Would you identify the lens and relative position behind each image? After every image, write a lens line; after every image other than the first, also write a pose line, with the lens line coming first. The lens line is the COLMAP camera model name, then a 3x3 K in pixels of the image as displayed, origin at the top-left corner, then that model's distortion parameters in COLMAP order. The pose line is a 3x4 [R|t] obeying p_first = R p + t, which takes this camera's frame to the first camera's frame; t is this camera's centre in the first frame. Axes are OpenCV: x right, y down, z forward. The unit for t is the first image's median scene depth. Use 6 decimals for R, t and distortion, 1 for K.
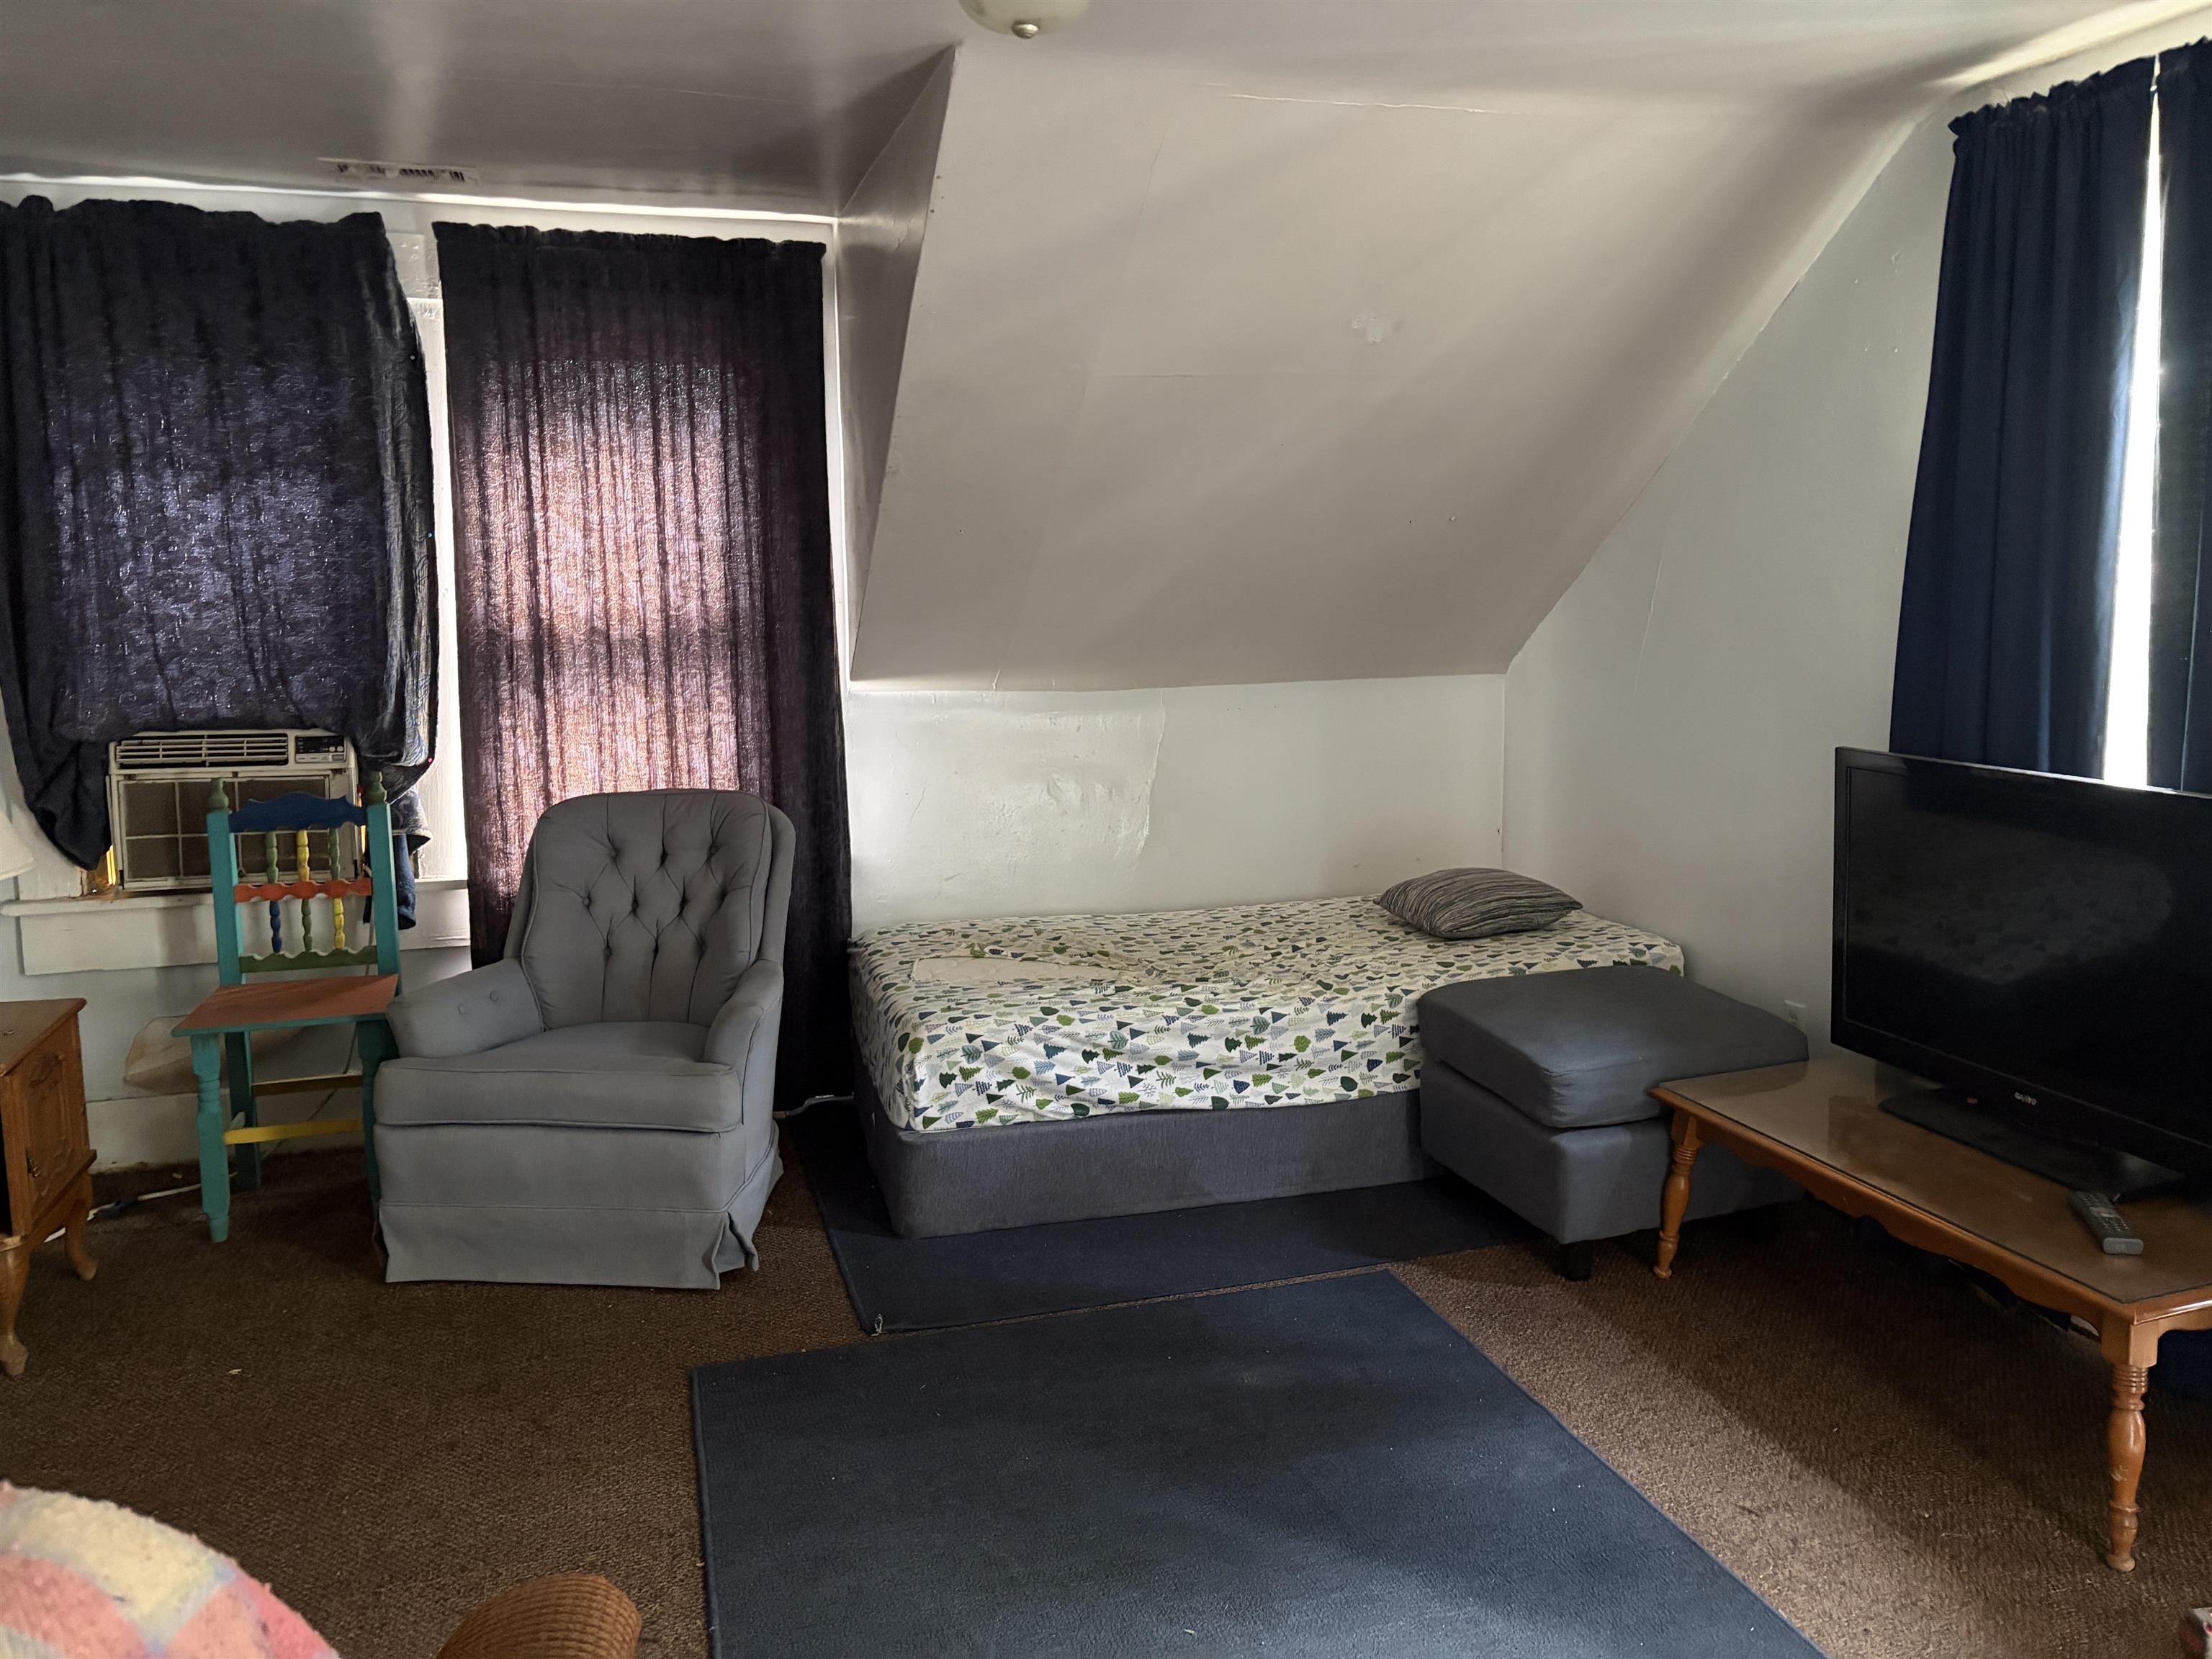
lens RADIAL K [[1670.8, 0, 1109.1], [0, 1670.8, 828.8], [0, 0, 1]] dist [0.039147, -0.039689]
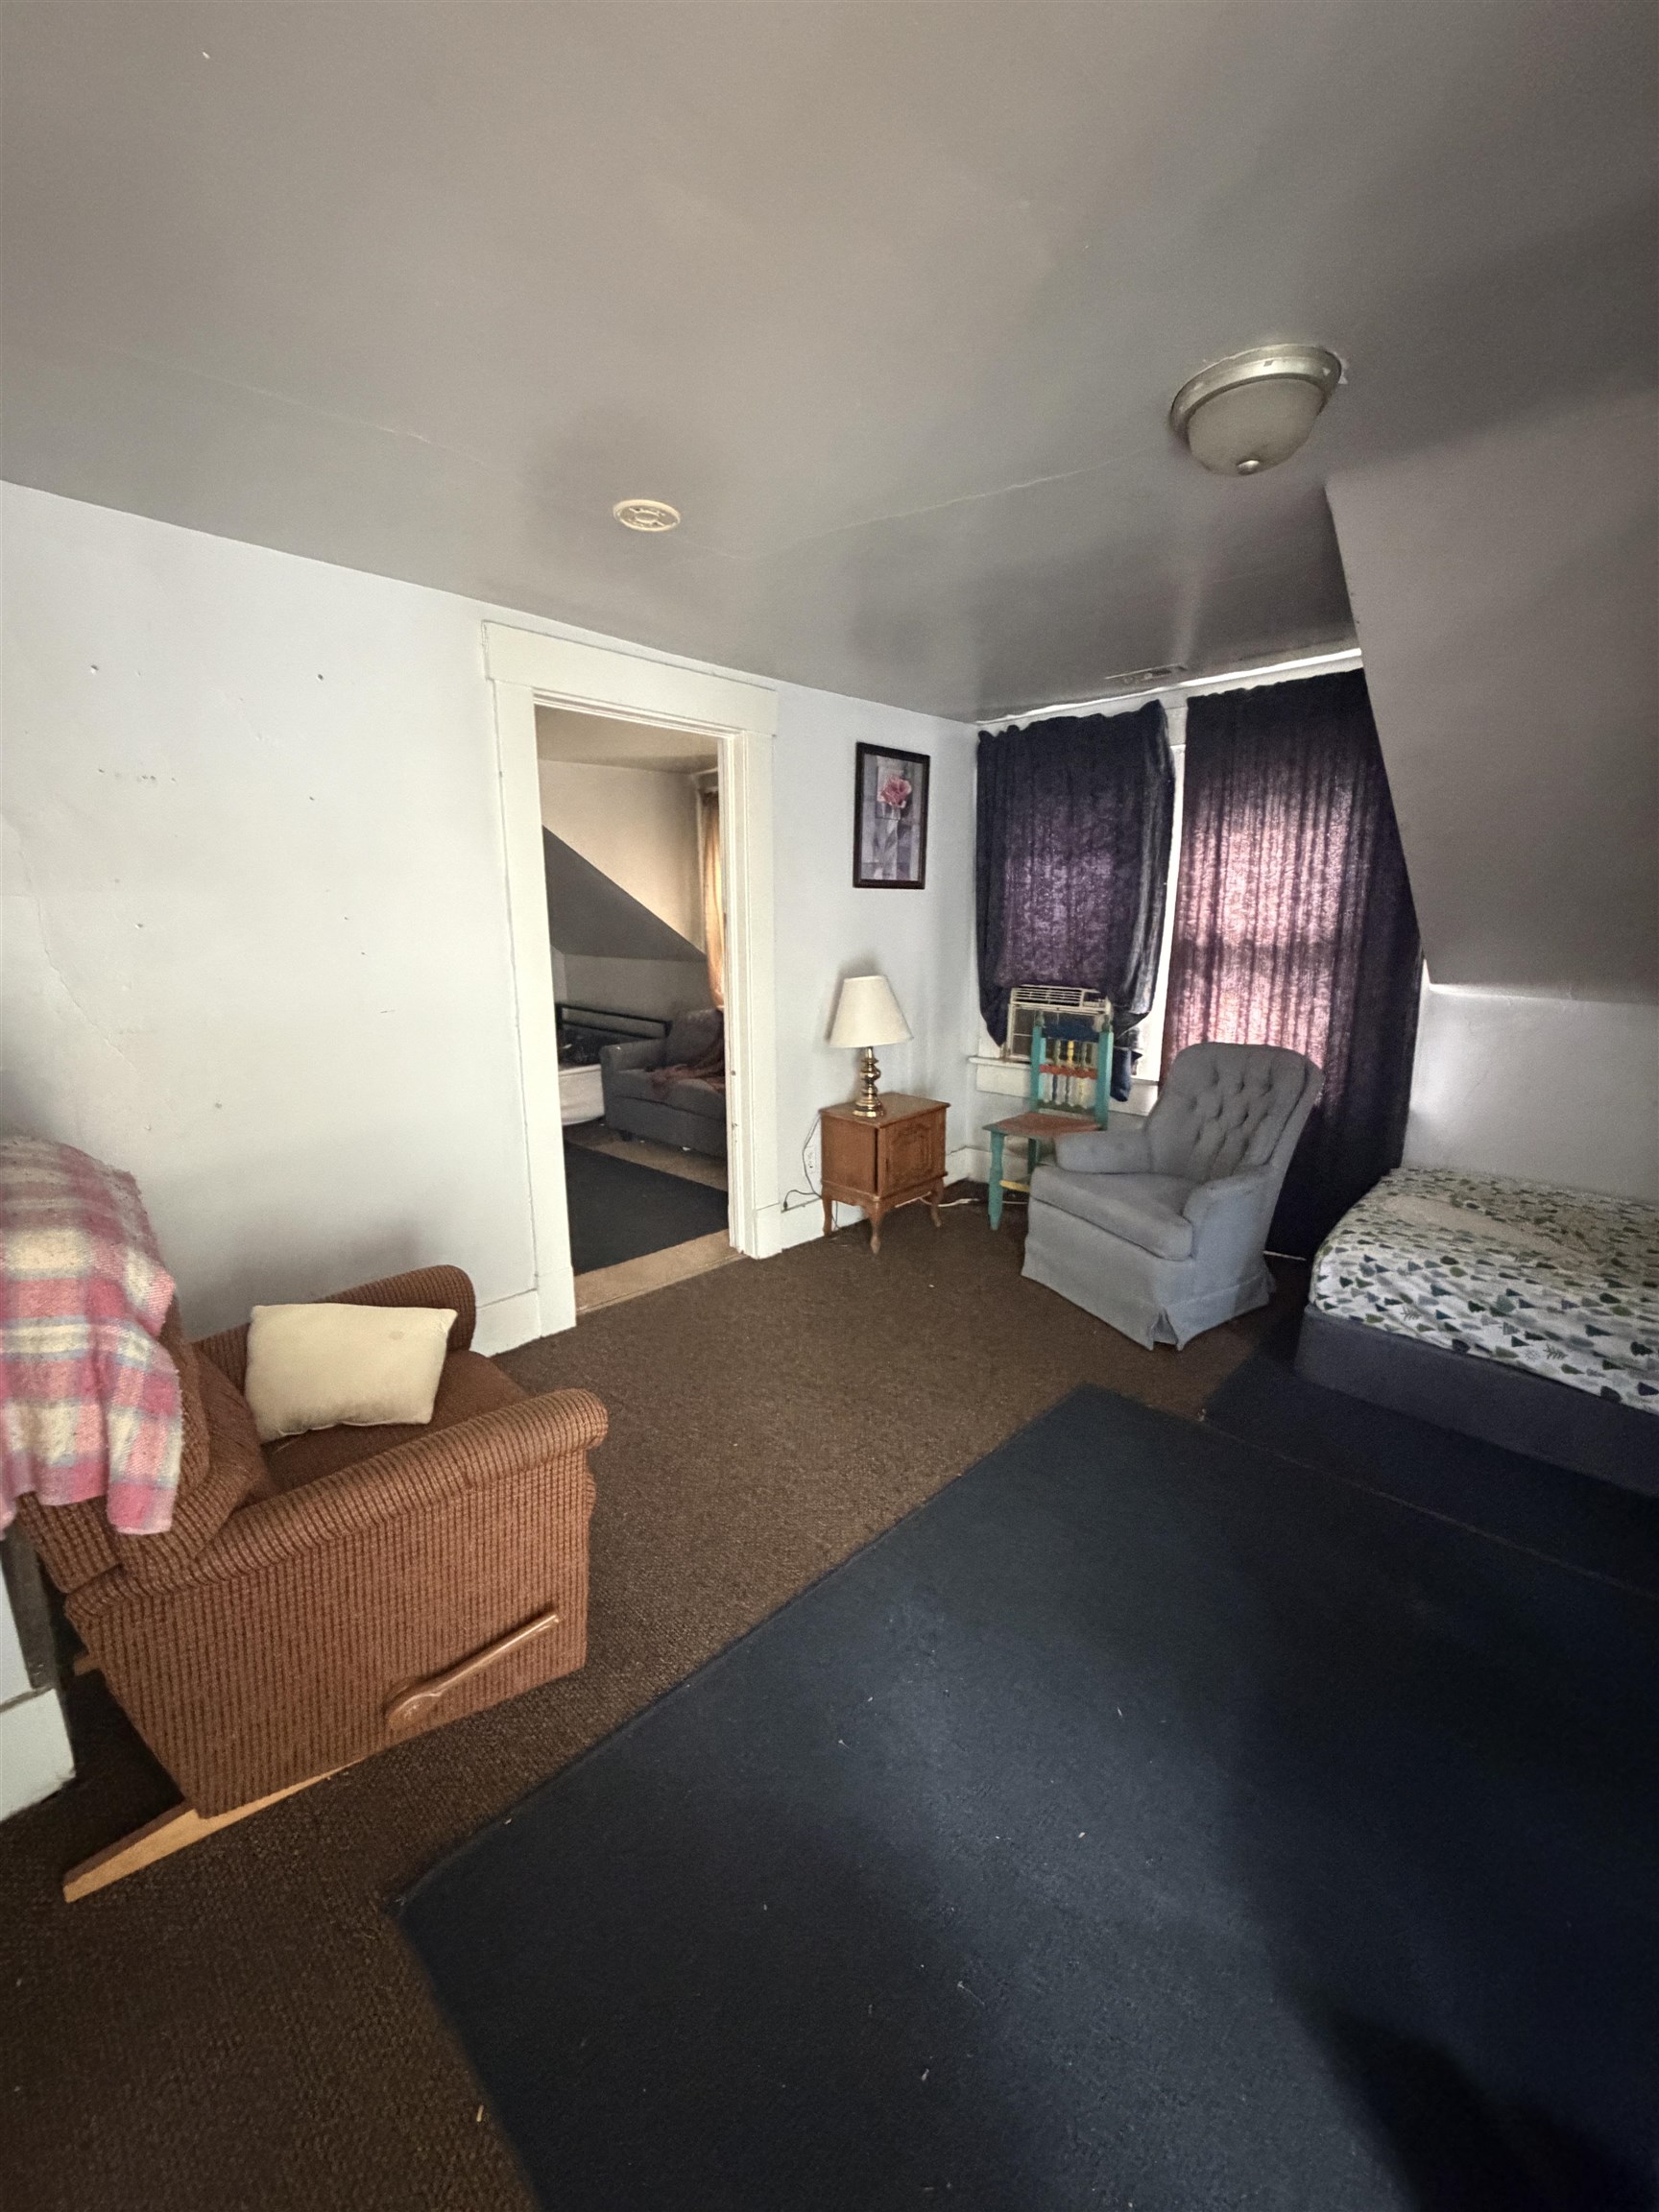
lens RADIAL K [[876.2, 0, 832.7], [0, 876.2, 1102.2], [0, 0, 1]] dist [-0.000448, 0.000333]
pose [[0.494107, 0.189335, -0.848534, 0.255139], [-0.123139, 0.981400, 0.147277, -0.044512], [0.860636, 0.031717, 0.508231, 0.252265]]
